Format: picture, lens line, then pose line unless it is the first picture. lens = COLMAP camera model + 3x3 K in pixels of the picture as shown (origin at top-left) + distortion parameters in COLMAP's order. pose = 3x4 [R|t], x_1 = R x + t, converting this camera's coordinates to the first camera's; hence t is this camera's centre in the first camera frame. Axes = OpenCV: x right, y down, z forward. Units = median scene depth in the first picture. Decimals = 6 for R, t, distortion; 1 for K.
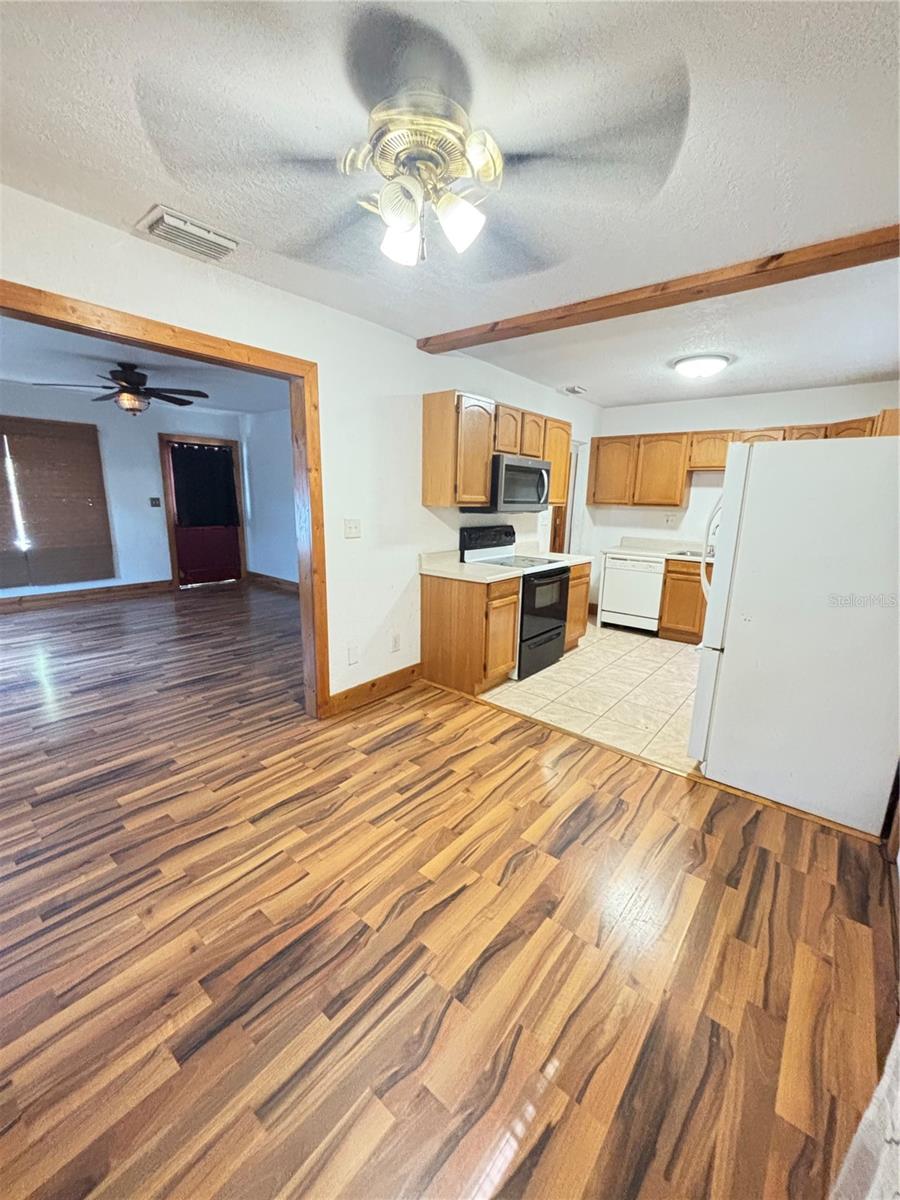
lens RADIAL K [[484.2, 0, 450.5], [0, 484.2, 598.1], [0, 0, 1]] dist [0.000699, 0.000341]
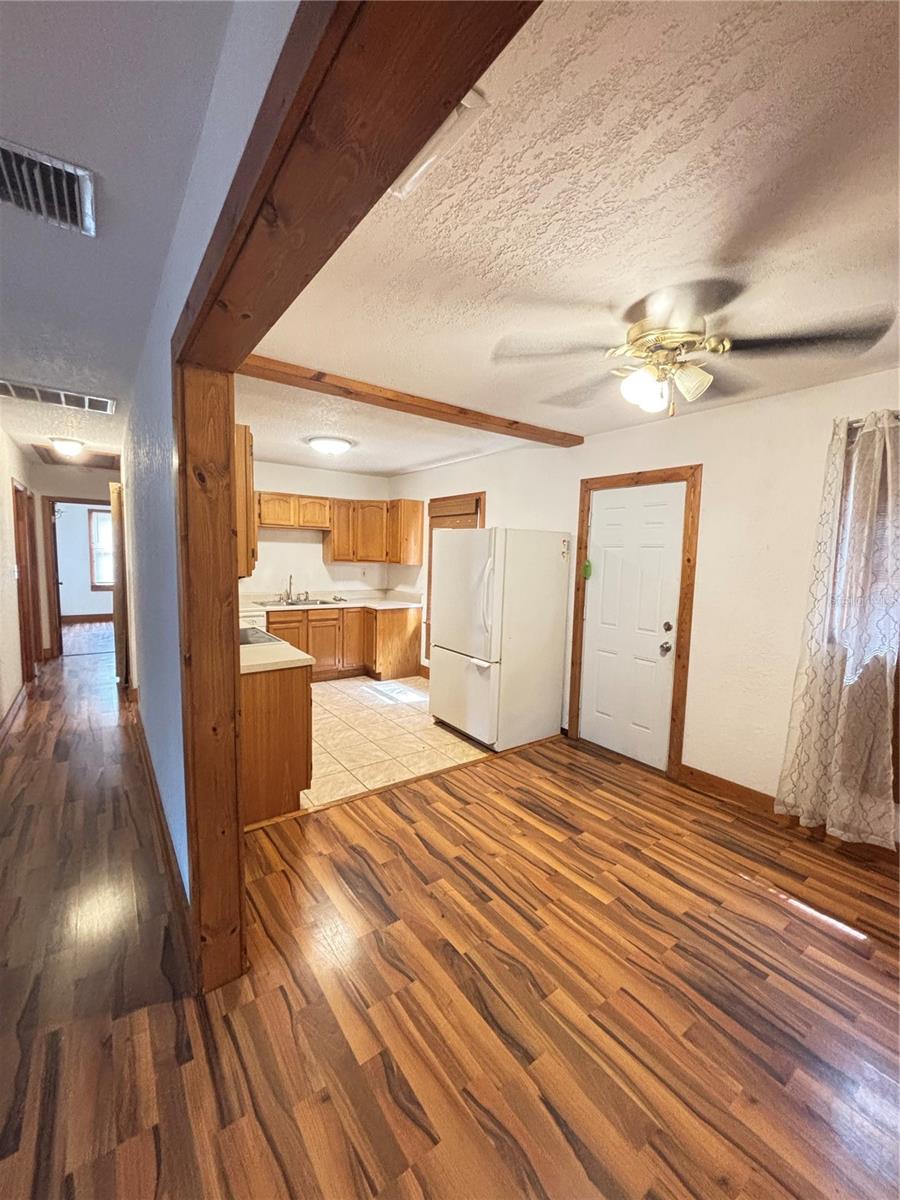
lens RADIAL K [[484.2, 0, 450.5], [0, 484.2, 598.1], [0, 0, 1]] dist [0.000699, 0.000341]
pose [[0.256040, -0.110647, 0.960313, -0.833592], [0.186495, 0.980419, 0.063240, -0.193253], [-0.948506, 0.162901, 0.271661, 0.666984]]
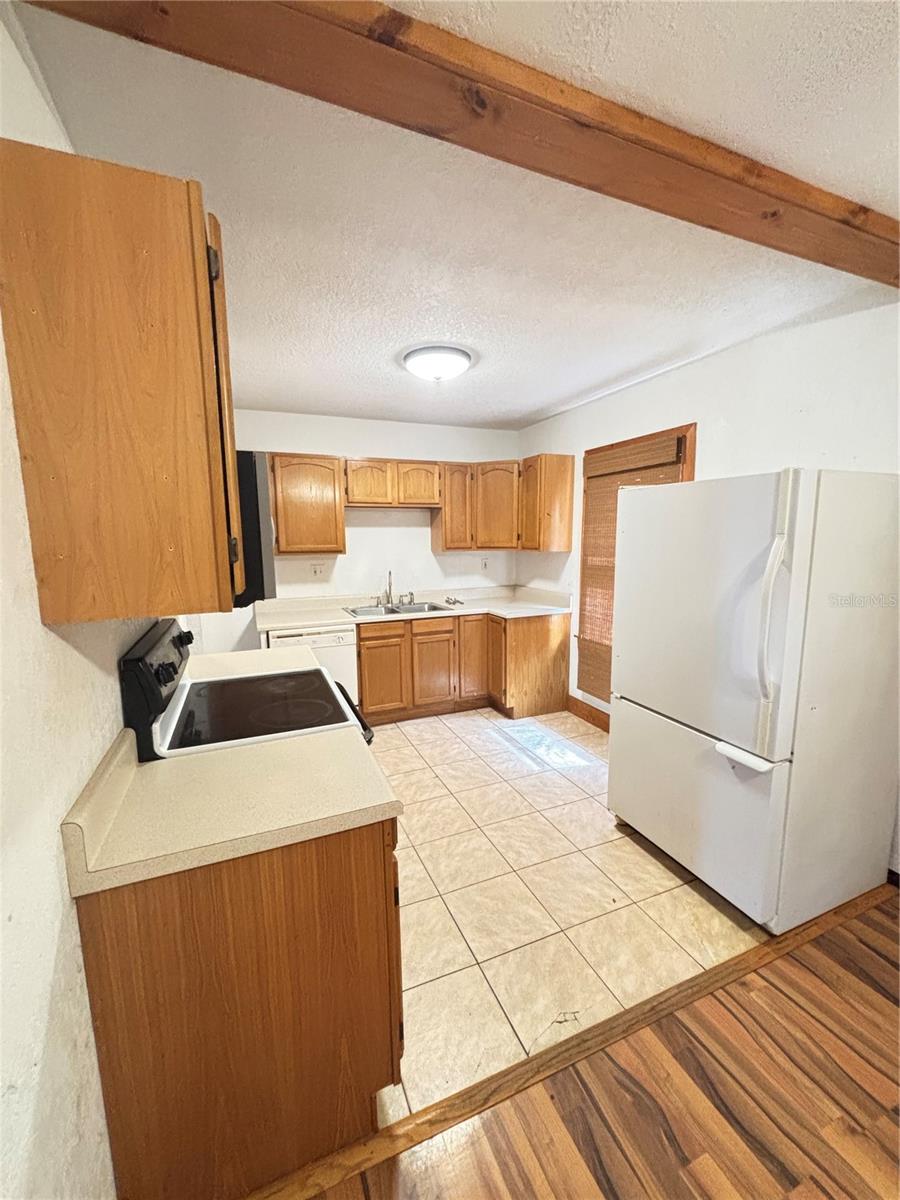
lens RADIAL K [[482.9, 0, 447.1], [0, 482.9, 605.7], [0, 0, 1]] dist [-0.000767, -0.000027]
pose [[0.472135, -0.159515, 0.866974, -0.229445], [0.210561, 0.975430, 0.064803, -0.241887], [-0.856010, 0.151956, 0.494122, 0.986193]]
